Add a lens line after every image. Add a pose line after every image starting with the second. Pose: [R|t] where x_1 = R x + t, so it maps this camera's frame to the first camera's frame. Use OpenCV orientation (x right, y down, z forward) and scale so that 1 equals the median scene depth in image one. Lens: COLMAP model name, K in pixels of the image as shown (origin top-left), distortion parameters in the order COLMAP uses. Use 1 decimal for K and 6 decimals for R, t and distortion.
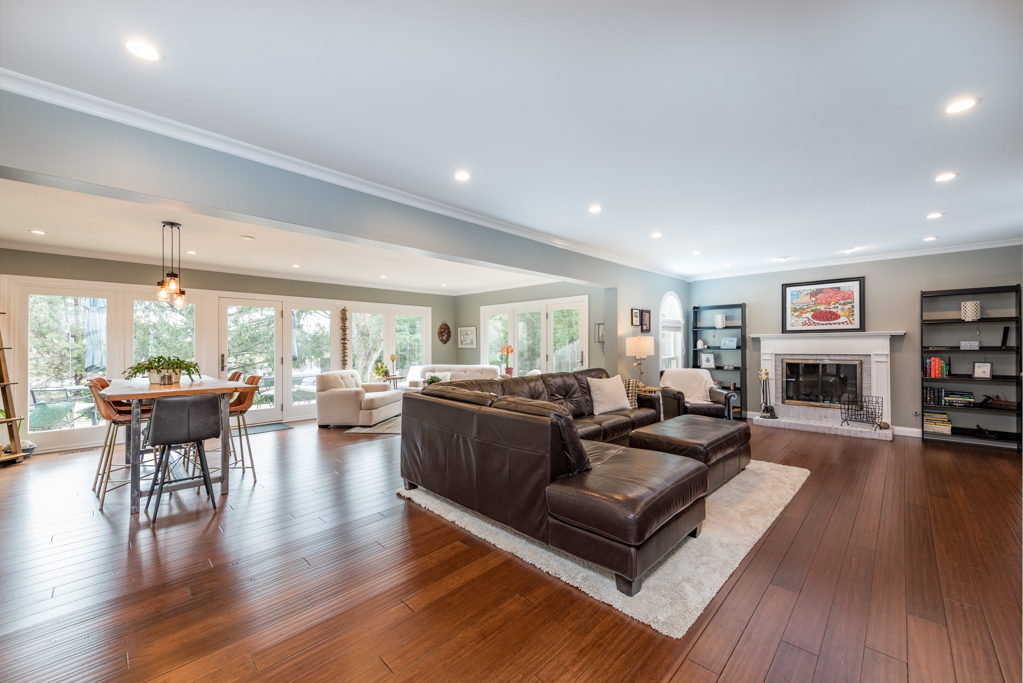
lens RADIAL K [[401.2, 0, 510.3], [0, 401.2, 340.4], [0, 0, 1]] dist [-0.000619, -0.000673]
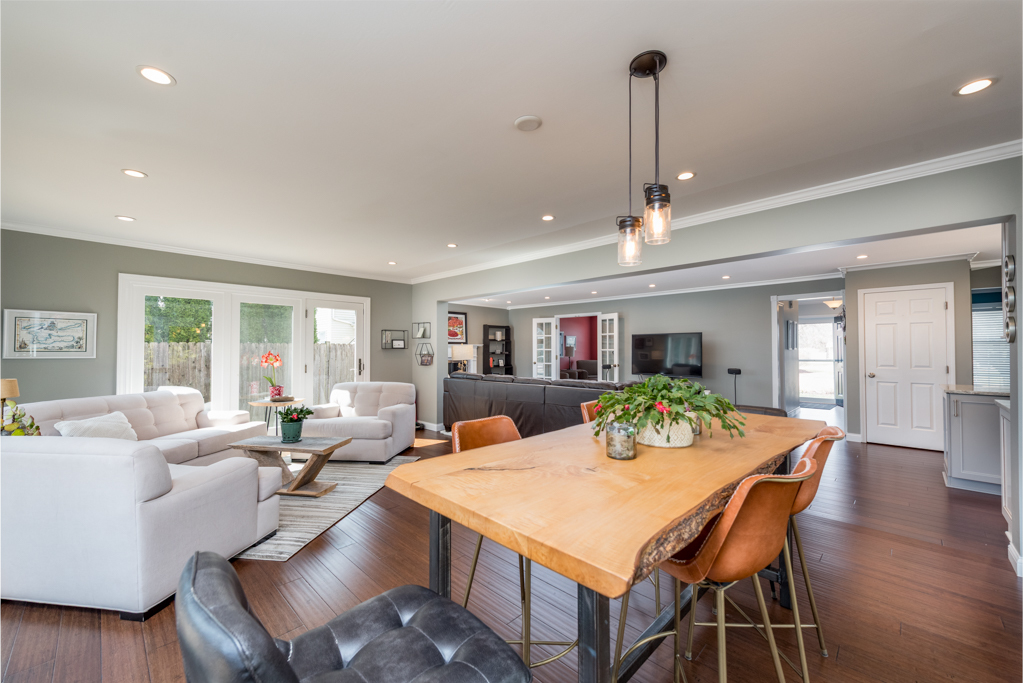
lens RADIAL K [[401.2, 0, 511.7], [0, 401.2, 343.8], [0, 0, 1]] dist [-0.000619, -0.000673]
pose [[-0.011194, 0.018757, 0.999761, -0.867252], [-0.010745, 0.999764, -0.018877, 0.008478], [-0.999880, -0.010953, -0.010989, 0.792963]]
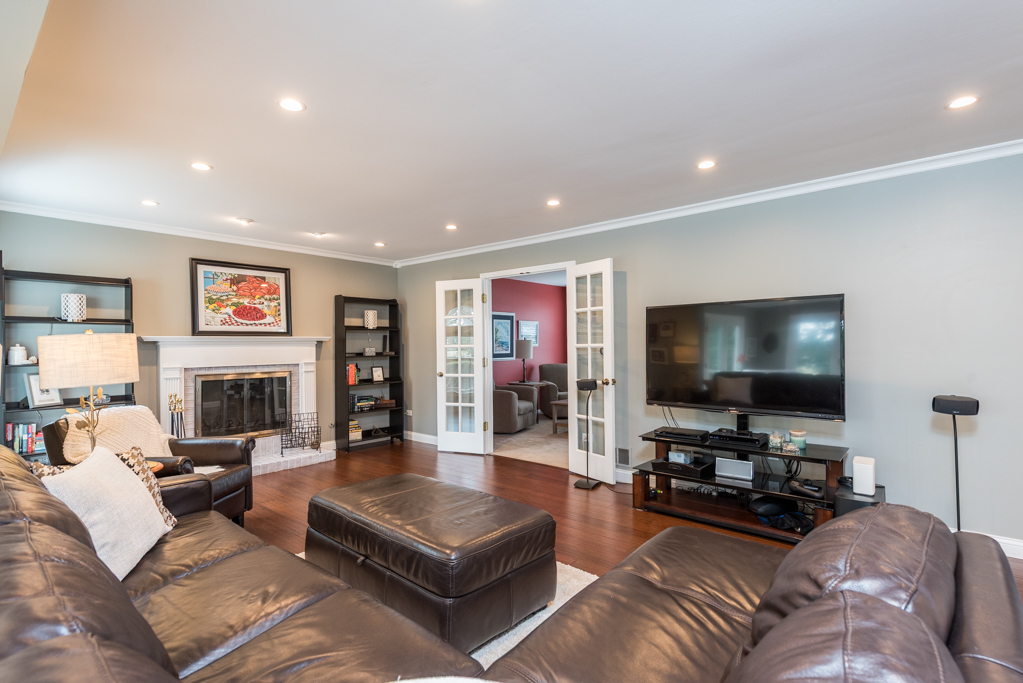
lens RADIAL K [[482.8, 0, 518.1], [0, 482.8, 344.8], [0, 0, 1]] dist [0.003490, 0.000334]
pose [[-0.080978, 0.006741, 0.996693, -0.136534], [0.000345, 0.999977, -0.006735, 0.002851], [-0.996716, -0.000202, -0.080978, 0.594547]]
